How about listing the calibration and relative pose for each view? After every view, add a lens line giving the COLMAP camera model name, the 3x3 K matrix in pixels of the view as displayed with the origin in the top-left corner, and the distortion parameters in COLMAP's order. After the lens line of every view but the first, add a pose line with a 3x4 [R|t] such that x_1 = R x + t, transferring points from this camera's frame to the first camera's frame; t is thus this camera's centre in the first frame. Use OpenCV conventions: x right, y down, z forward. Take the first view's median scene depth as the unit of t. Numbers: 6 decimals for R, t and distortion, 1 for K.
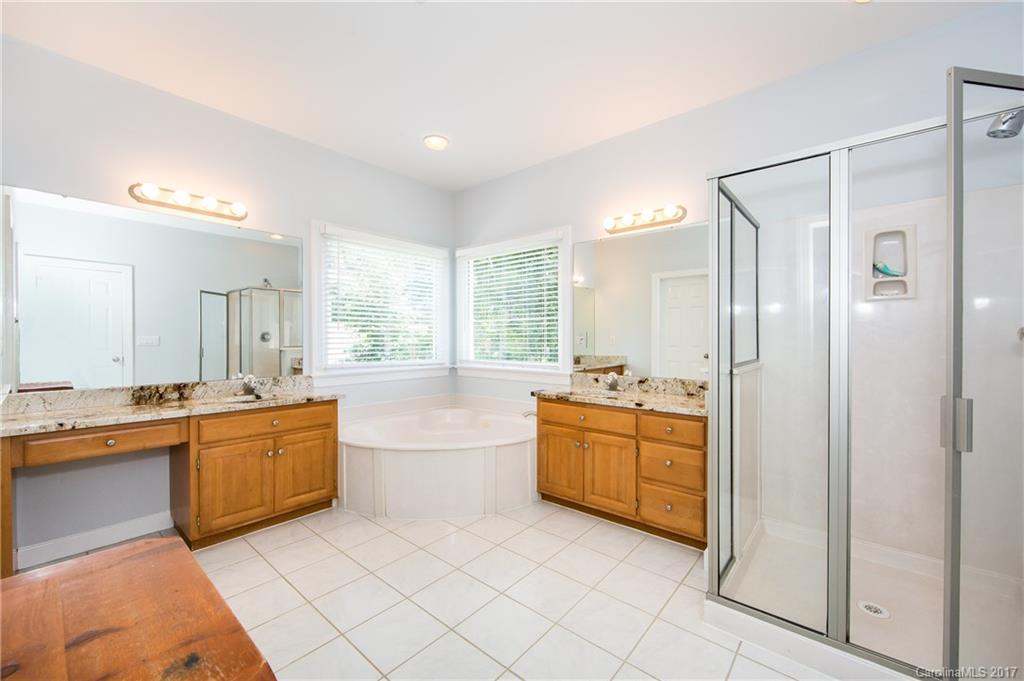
lens RADIAL K [[405.7, 0, 517.4], [0, 405.7, 340.6], [0, 0, 1]] dist [-0.000447, 0.000069]
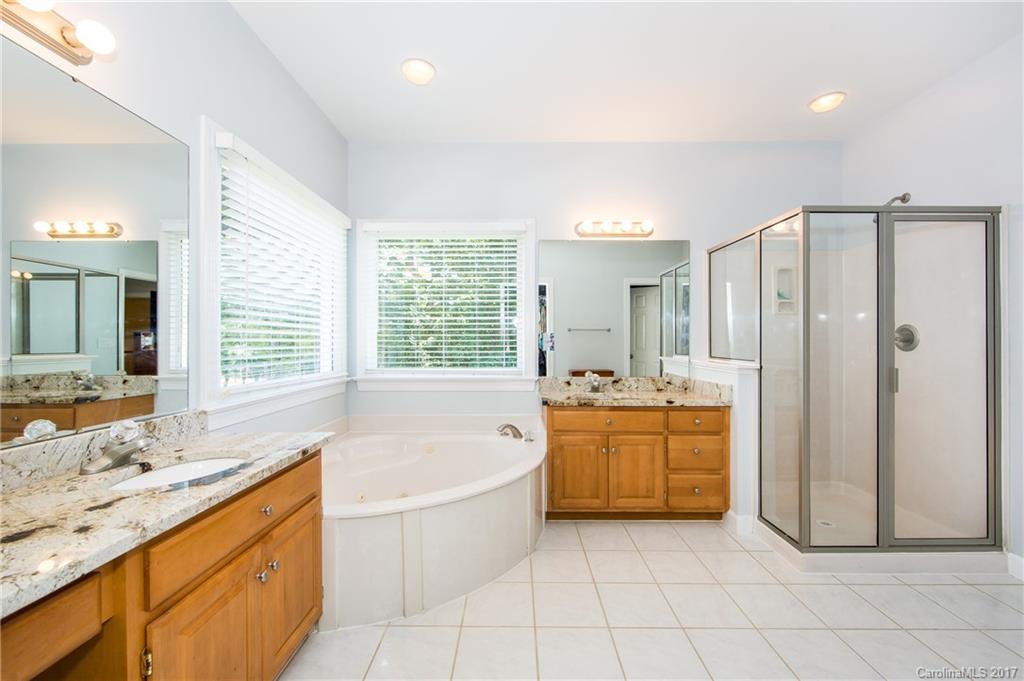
lens RADIAL K [[405.7, 0, 517.4], [0, 405.7, 340.6], [0, 0, 1]] dist [-0.000447, 0.000069]
pose [[0.764623, 0.002269, 0.644473, -0.613591], [0.003033, 0.999970, -0.007119, 0.001524], [-0.644470, 0.007398, 0.764594, 0.383836]]
